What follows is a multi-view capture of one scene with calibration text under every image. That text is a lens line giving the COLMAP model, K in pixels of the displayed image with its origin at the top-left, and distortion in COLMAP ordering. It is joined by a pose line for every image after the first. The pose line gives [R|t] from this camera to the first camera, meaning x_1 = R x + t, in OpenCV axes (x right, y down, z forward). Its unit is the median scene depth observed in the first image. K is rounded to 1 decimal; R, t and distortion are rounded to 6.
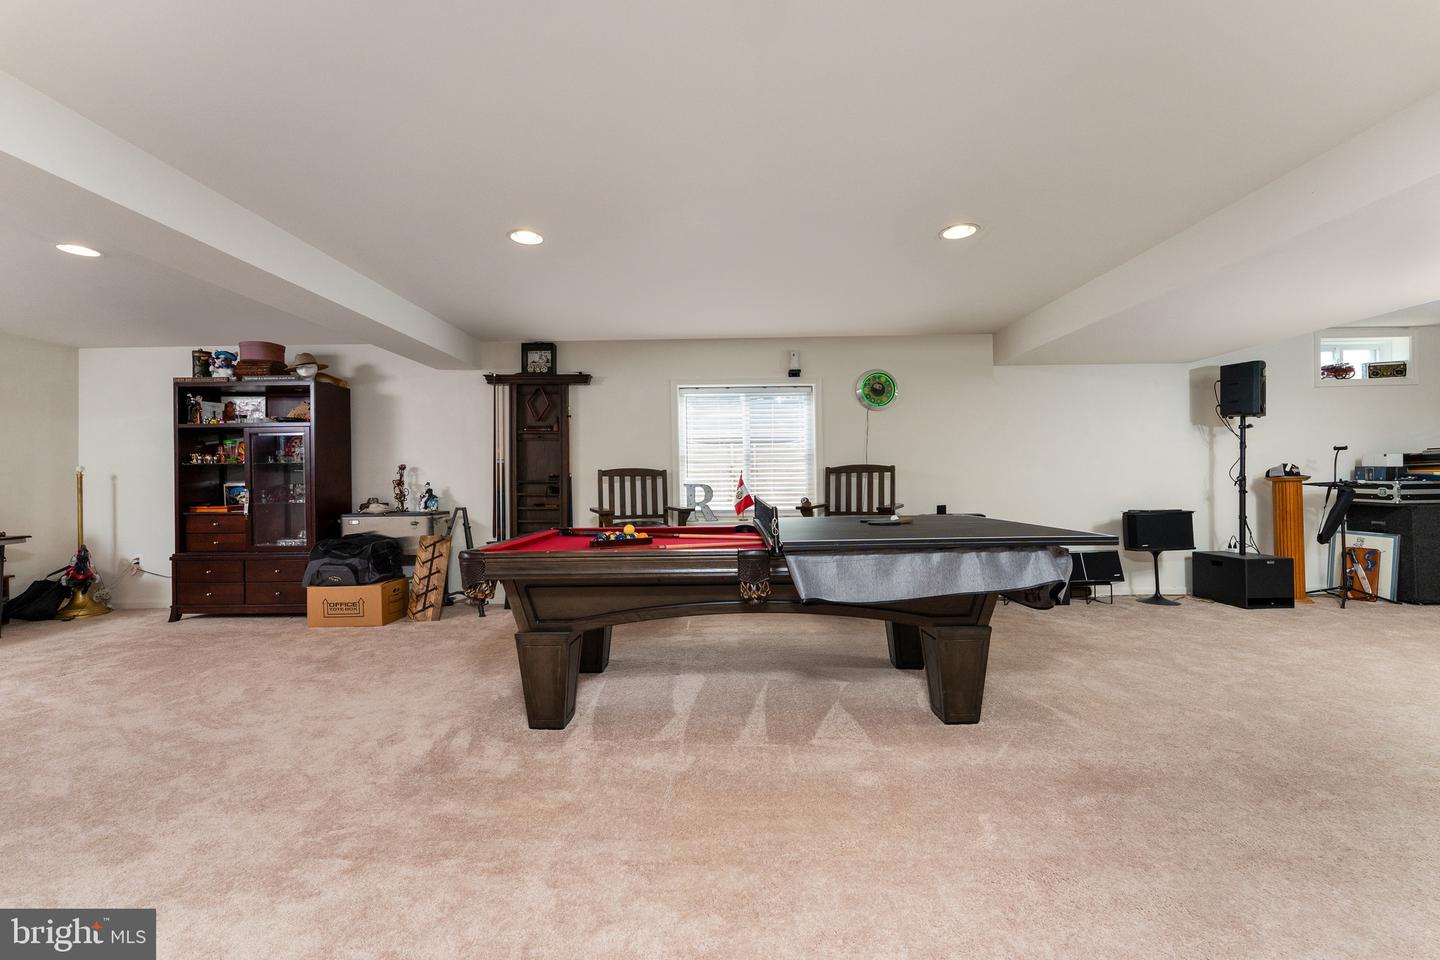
lens RADIAL K [[580.0, 0, 726.7], [0, 580.0, 474.9], [0, 0, 1]] dist [0.001712, 0.000527]
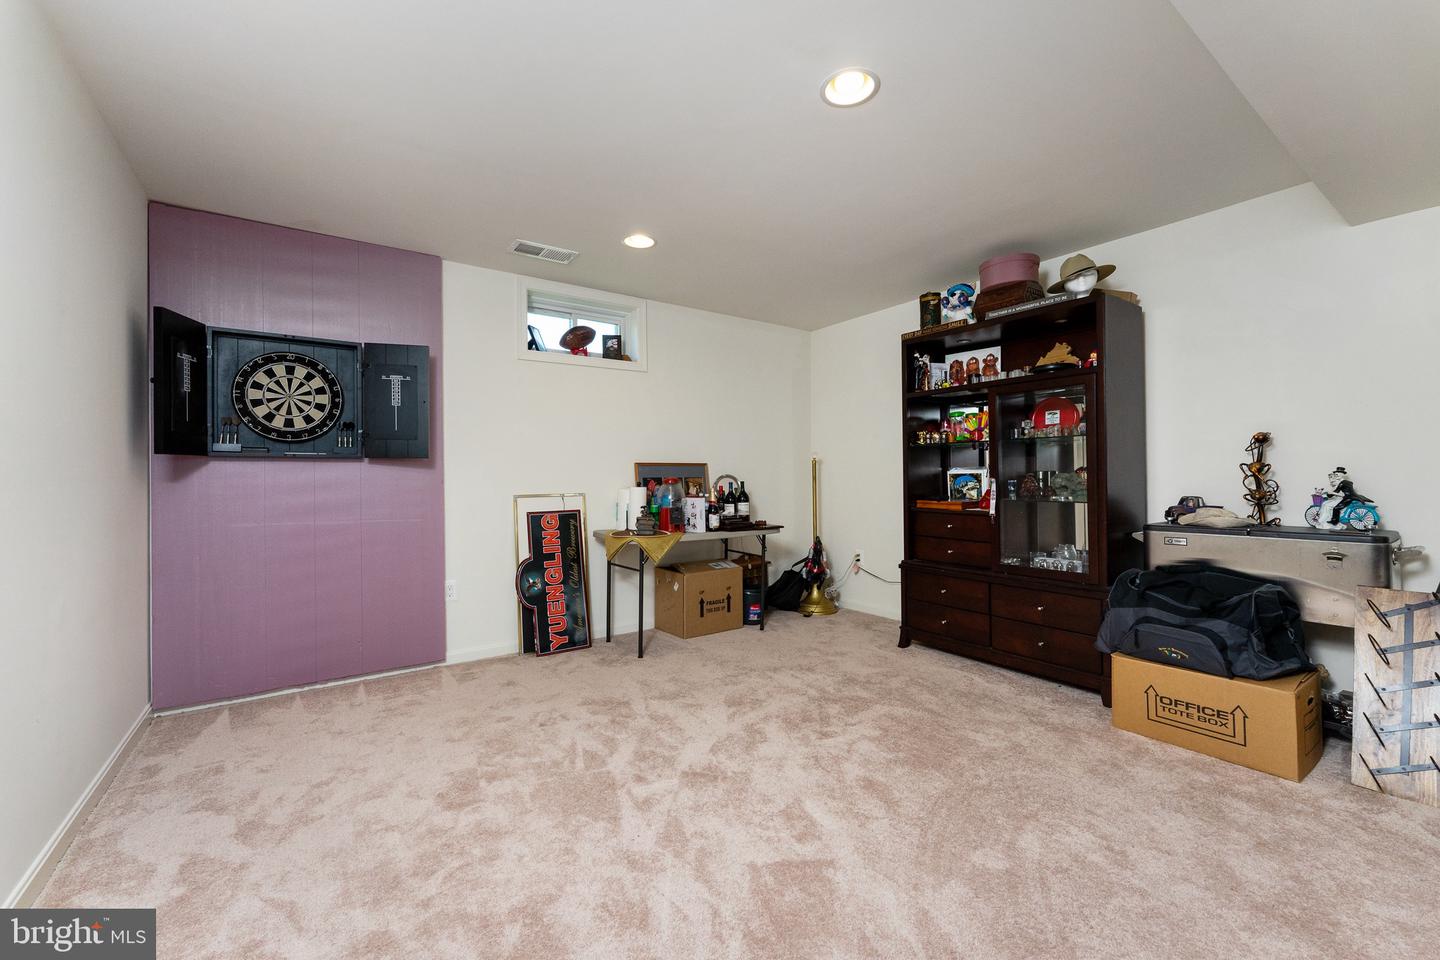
lens RADIAL K [[580.0, 0, 722.7], [0, 580.0, 472.2], [0, 0, 1]] dist [0.001712, 0.000527]
pose [[0.586556, 0.002328, -0.809905, -0.446807], [0.005585, 0.999960, 0.006919, 0.010914], [0.809889, -0.008581, 0.586520, 0.336416]]
